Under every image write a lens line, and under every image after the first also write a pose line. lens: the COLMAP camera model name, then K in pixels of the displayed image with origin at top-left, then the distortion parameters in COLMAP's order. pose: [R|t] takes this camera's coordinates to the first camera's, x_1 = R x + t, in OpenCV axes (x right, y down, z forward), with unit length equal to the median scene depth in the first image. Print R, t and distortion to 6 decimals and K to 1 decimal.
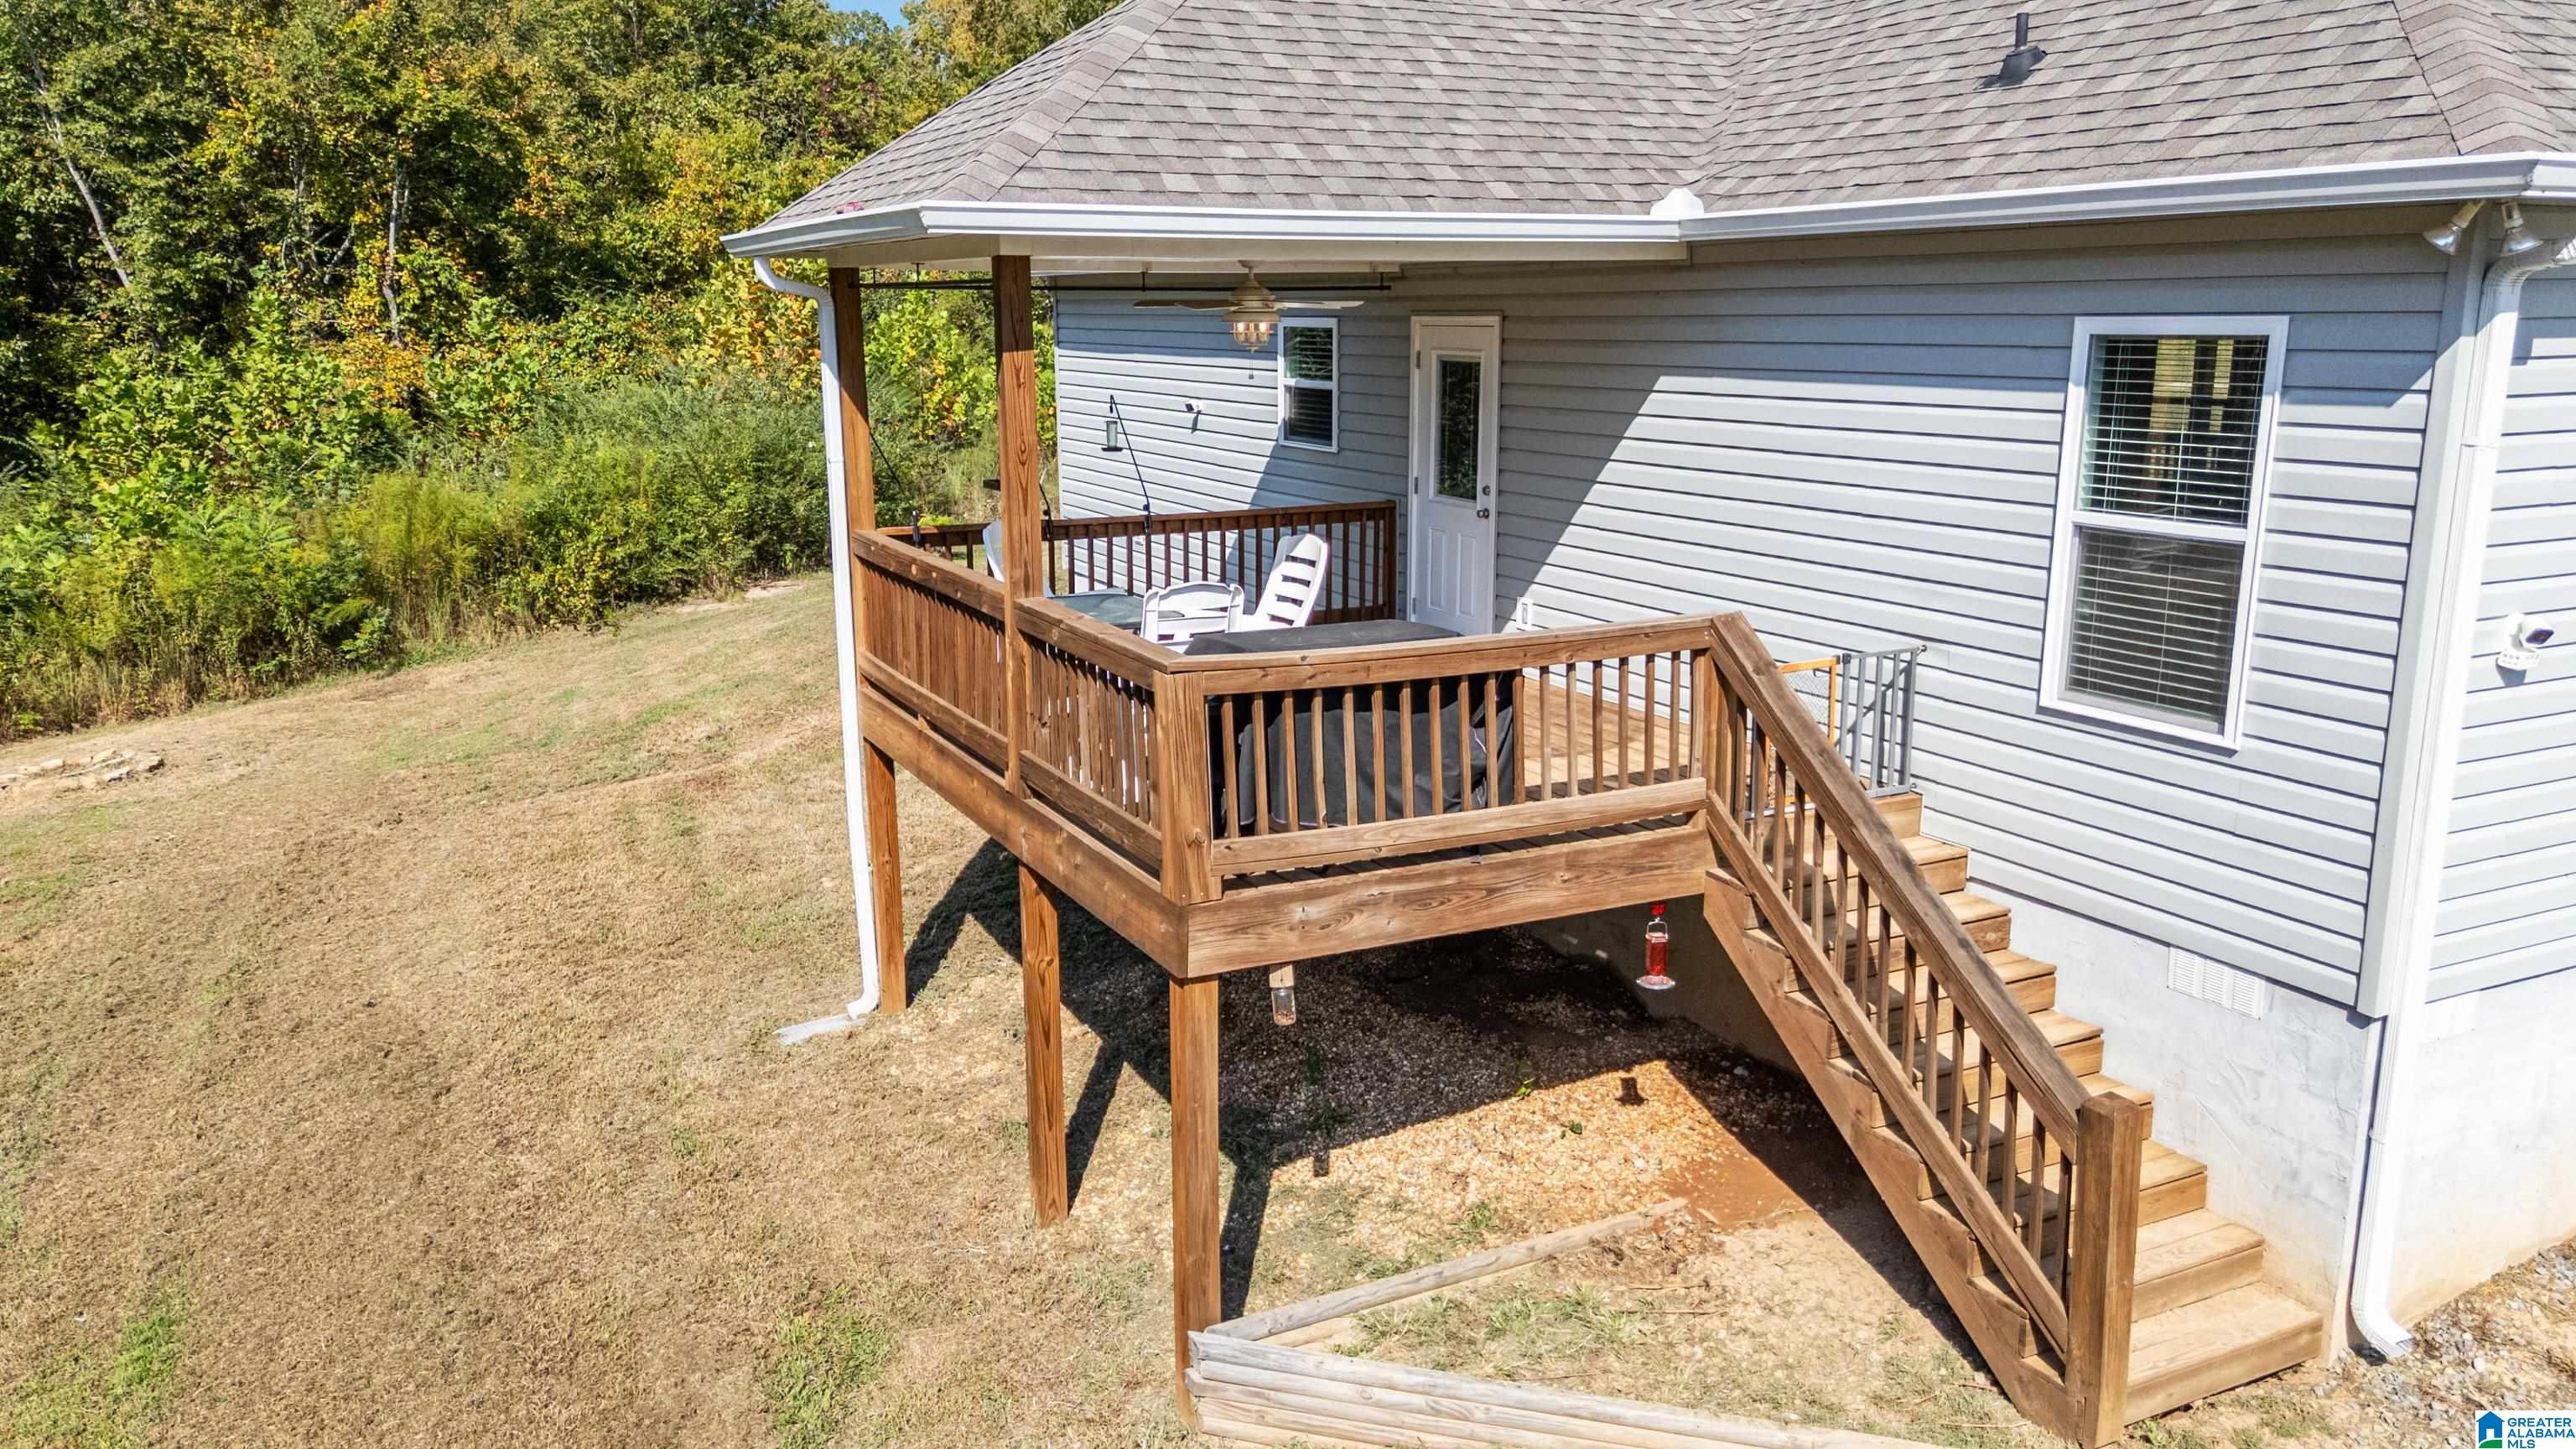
lens RADIAL K [[1880.9, 0, 1288.0], [0, 1880.9, 724.5], [0, 0, 1]] dist [0.106955, -0.140003]
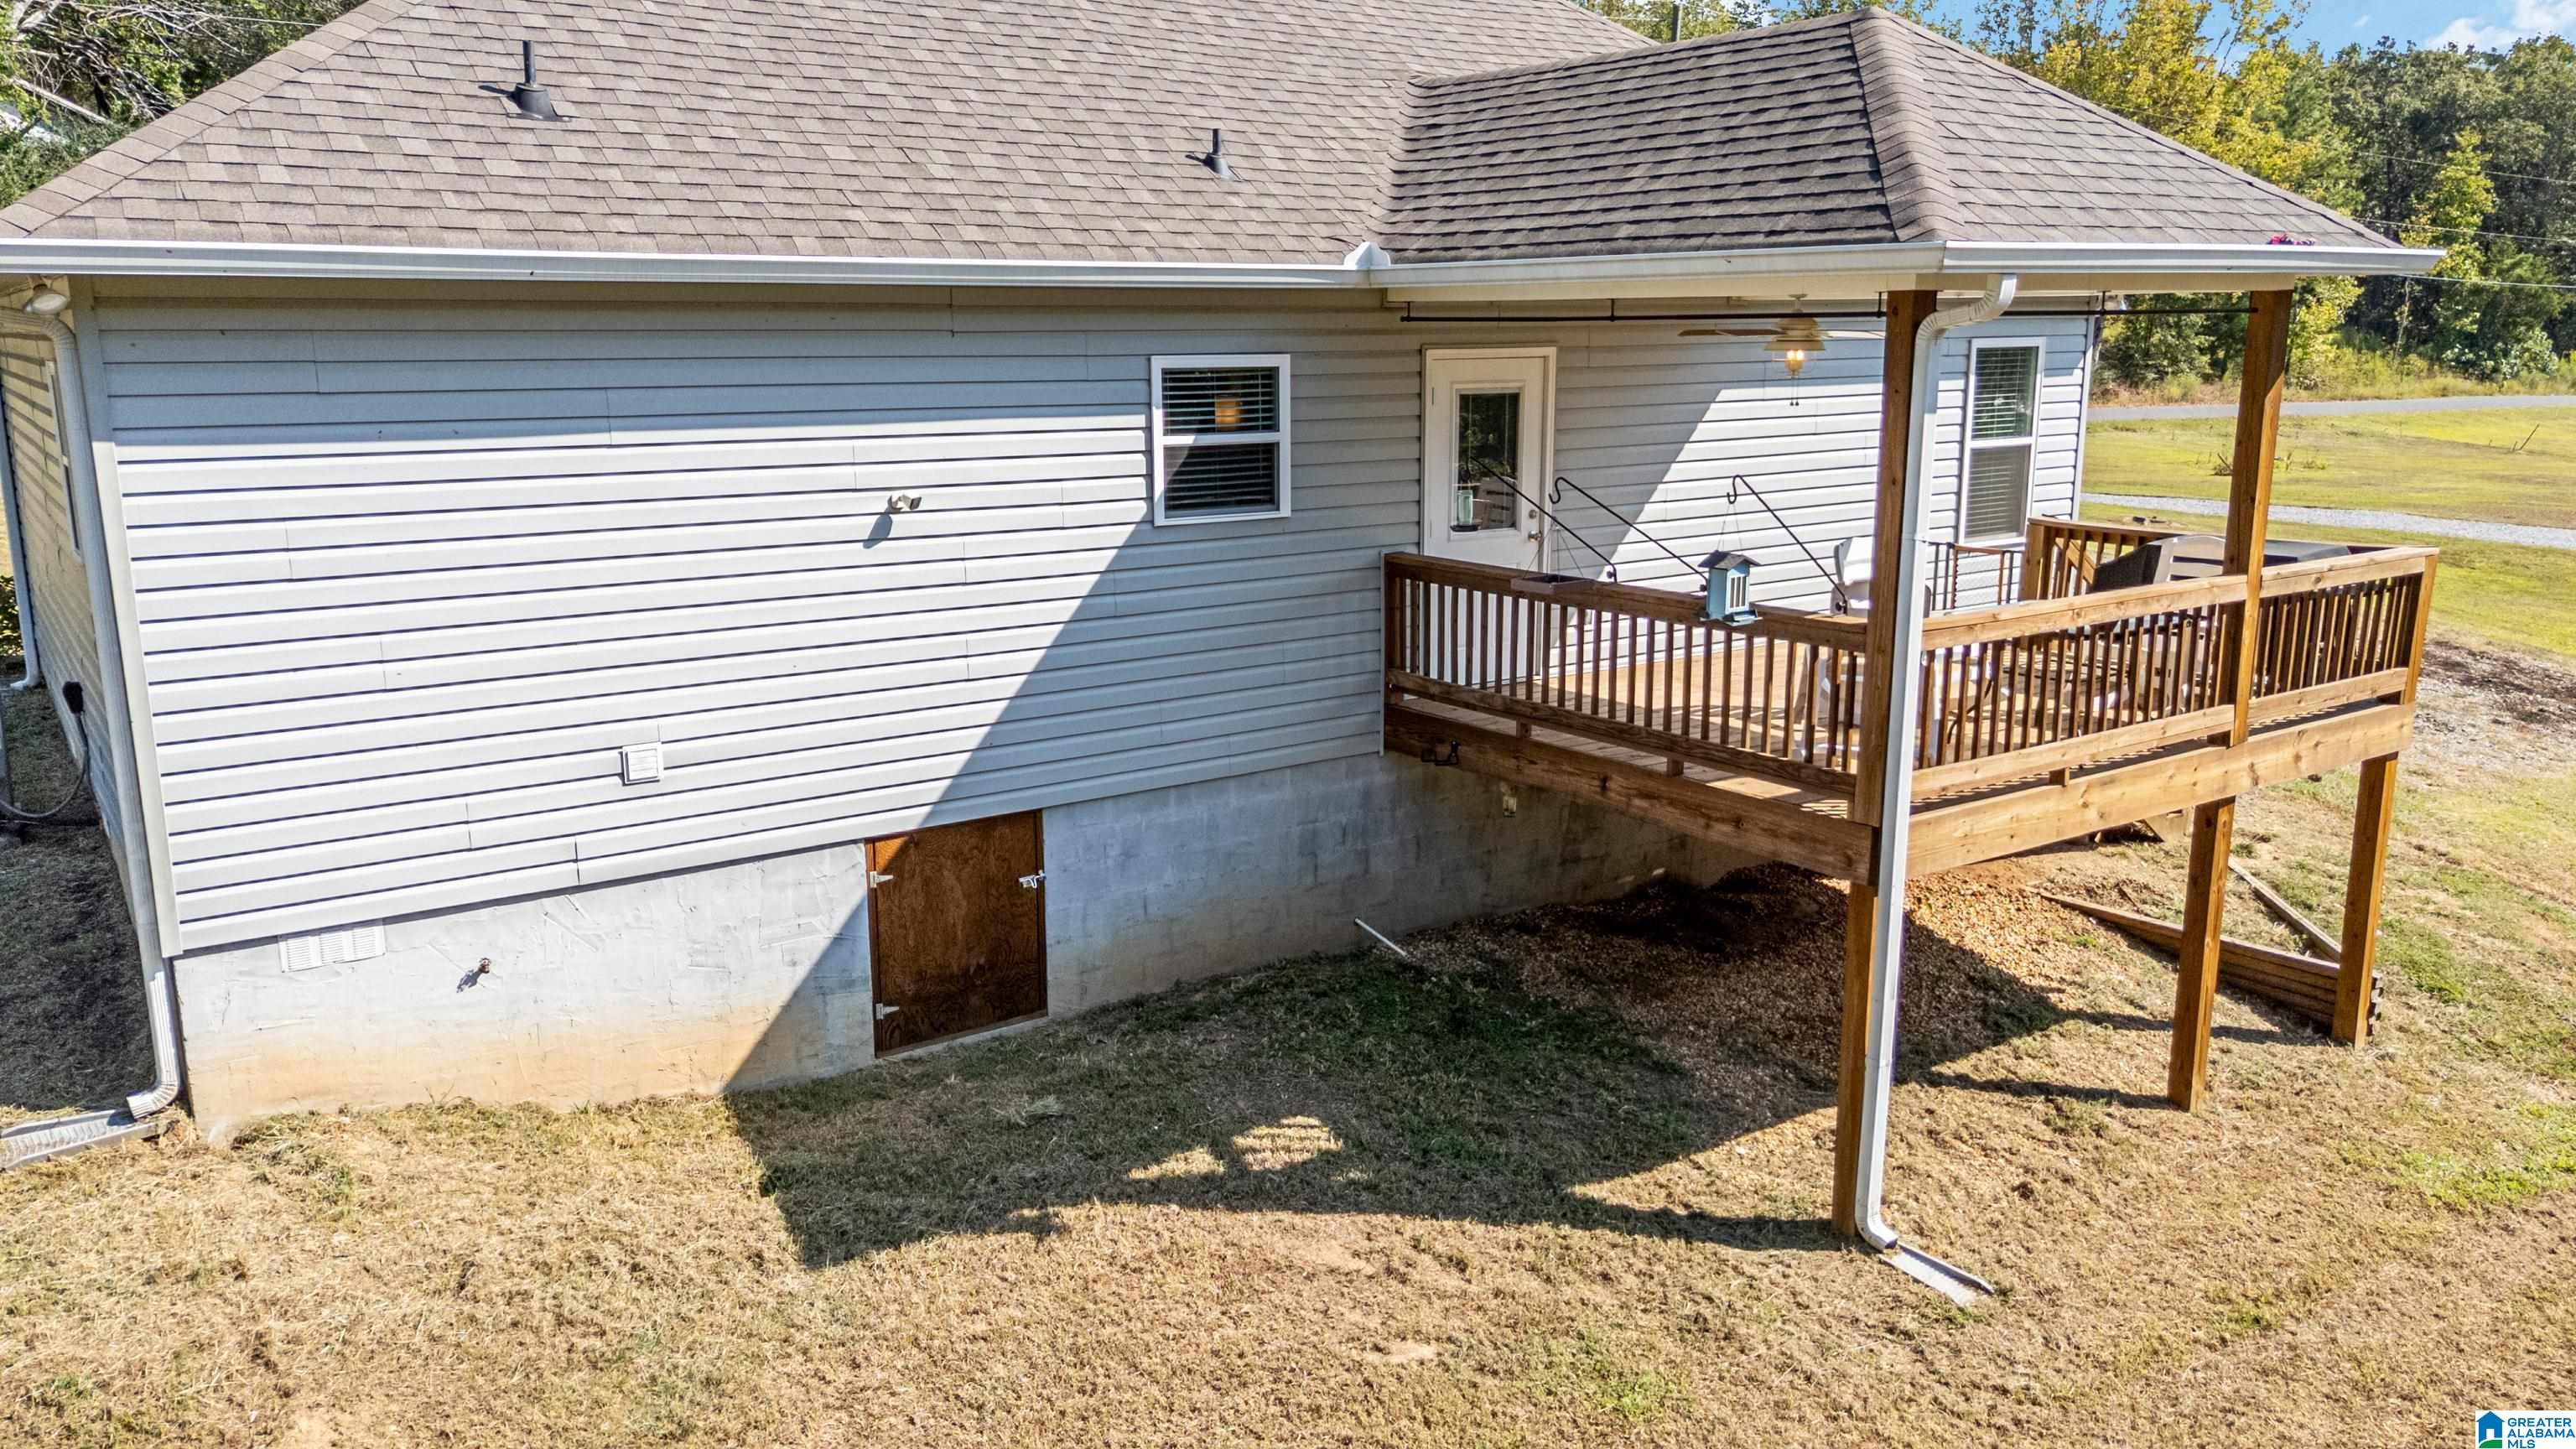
lens RADIAL K [[1880.9, 0, 1288.0], [0, 1880.9, 724.5], [0, 0, 1]] dist [0.106955, -0.140003]
pose [[-0.140289, -0.195858, 0.970546, -0.878881], [0.221618, 0.949157, 0.223575, -0.267412], [-0.964989, 0.246455, -0.089750, 1.211321]]
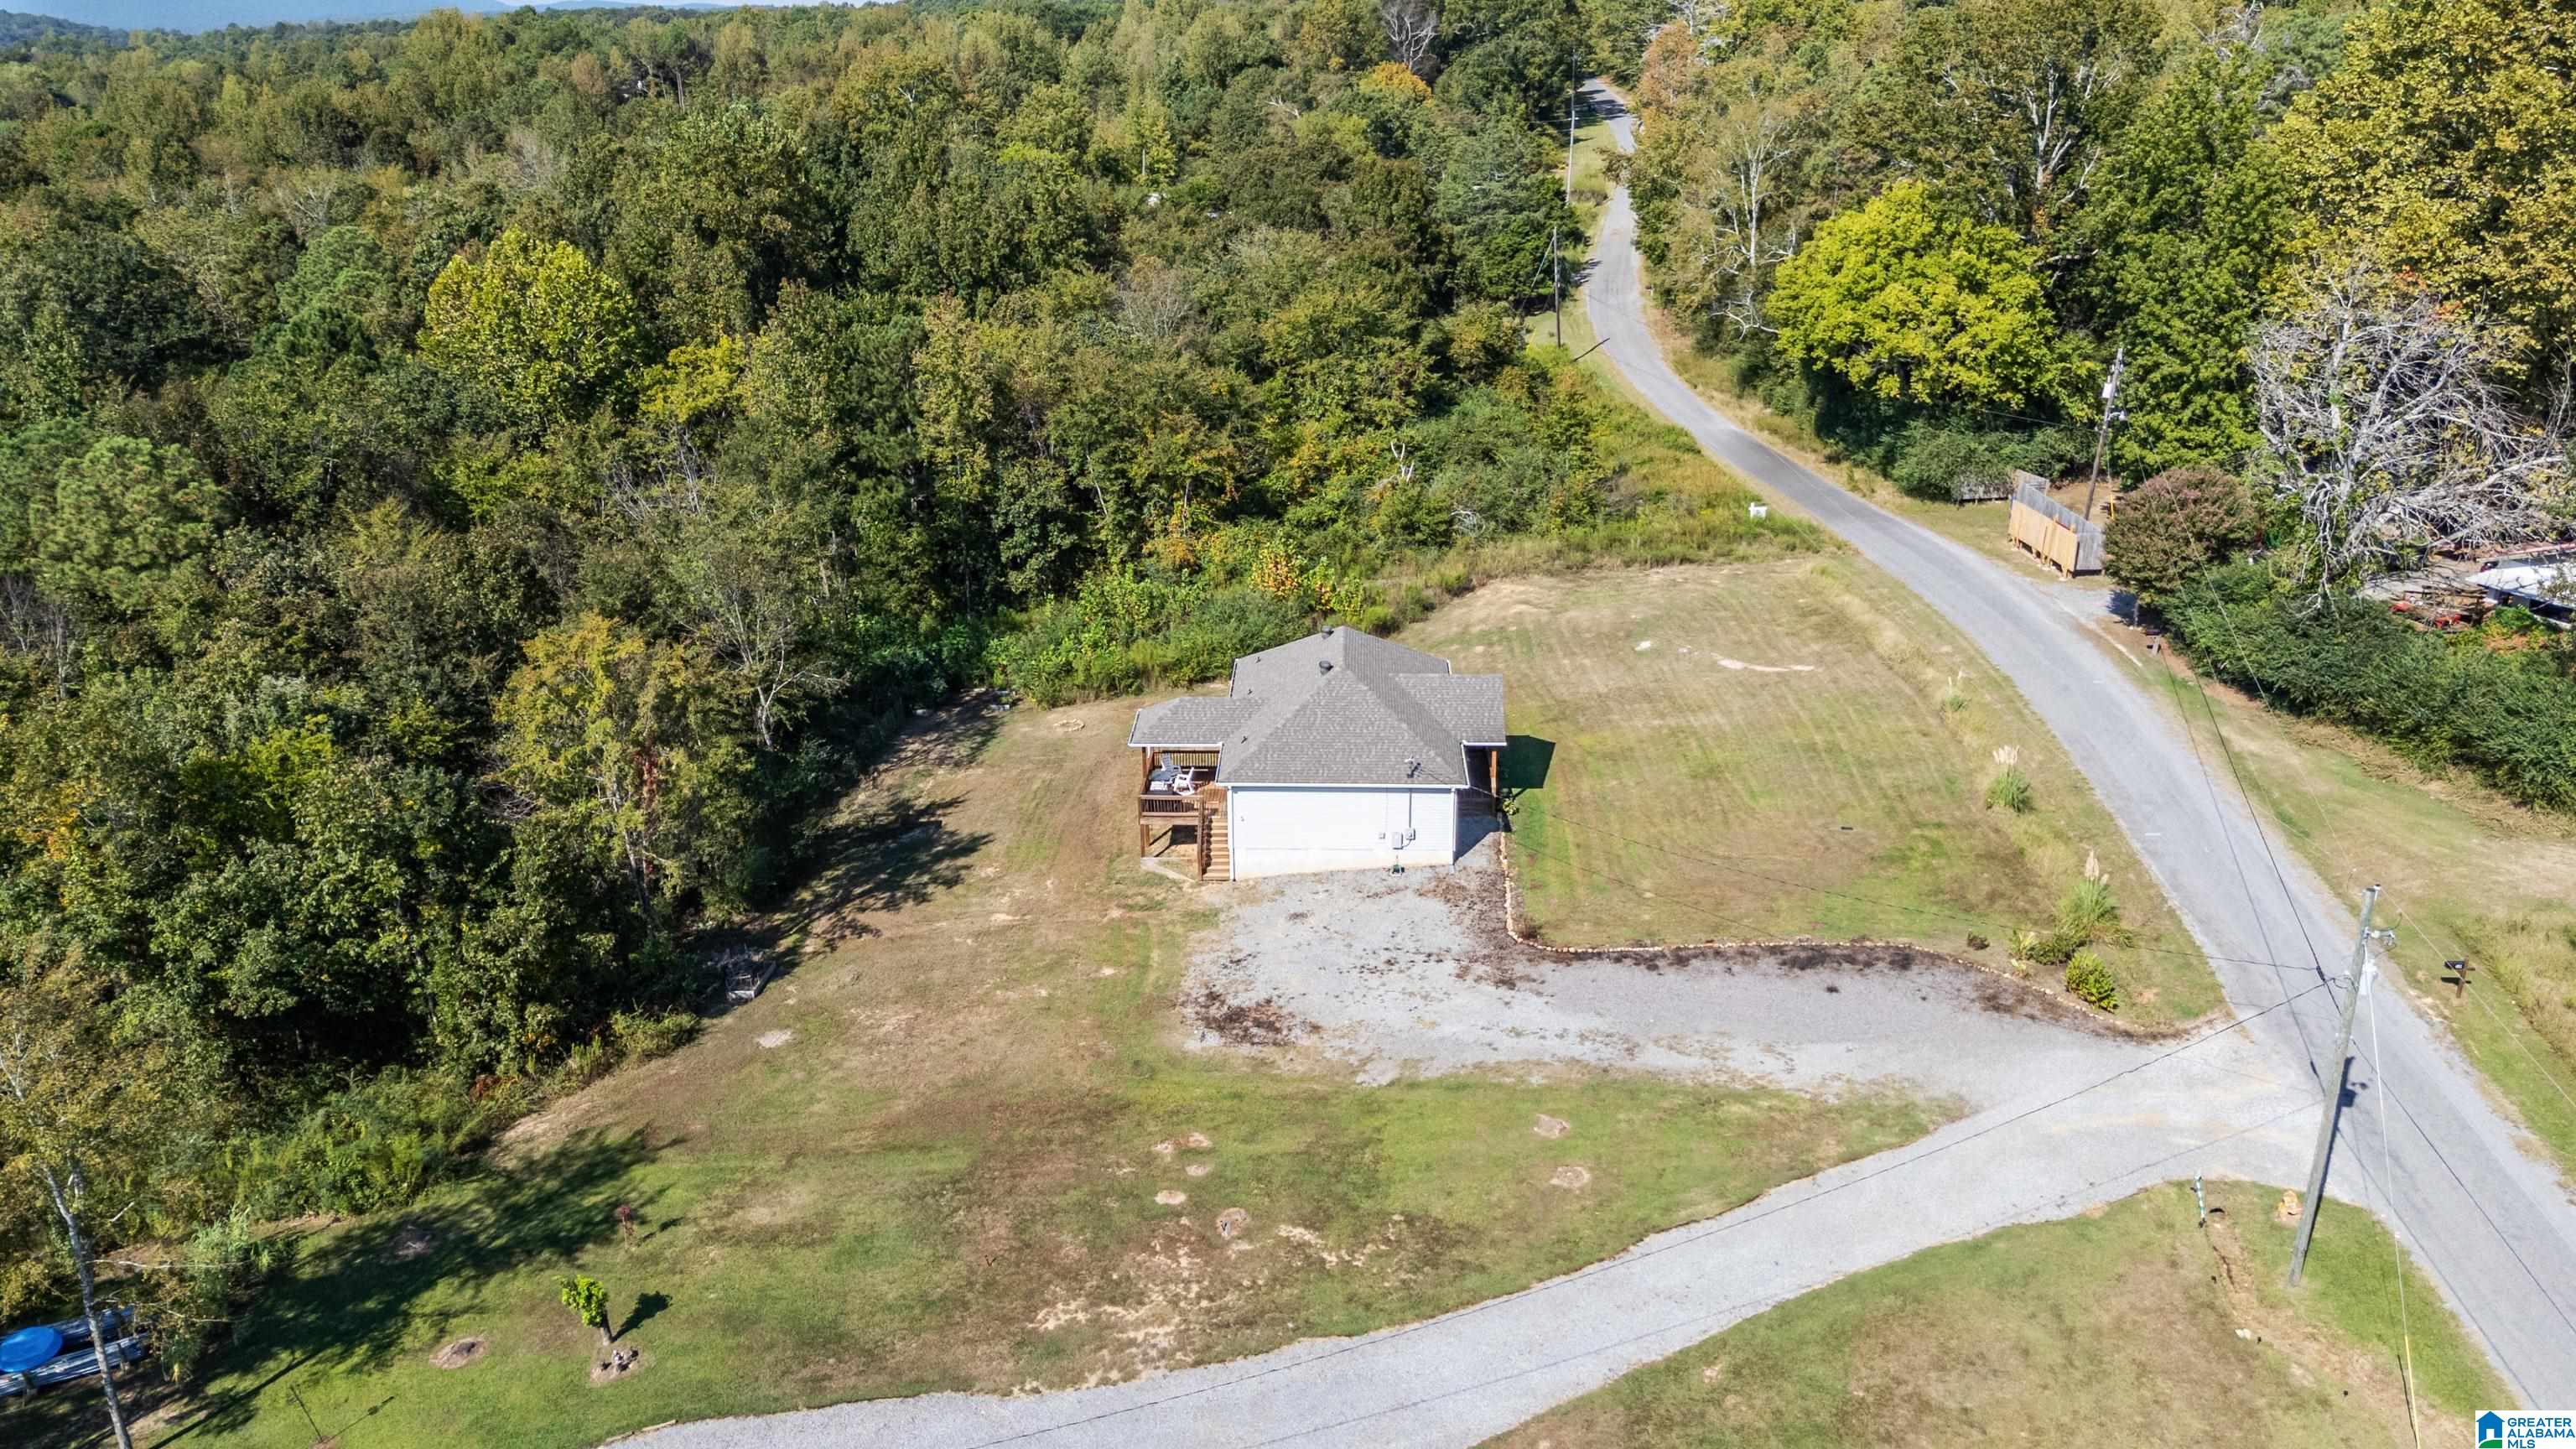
lens RADIAL K [[1880.9, 0, 1288.0], [0, 1880.9, 724.5], [0, 0, 1]] dist [0.106955, -0.140003]
pose [[0.880432, 0.167837, -0.443475, 3.193417], [-0.096996, 0.979232, 0.178033, -1.439297], [0.464145, -0.113730, 0.878427, -4.745732]]
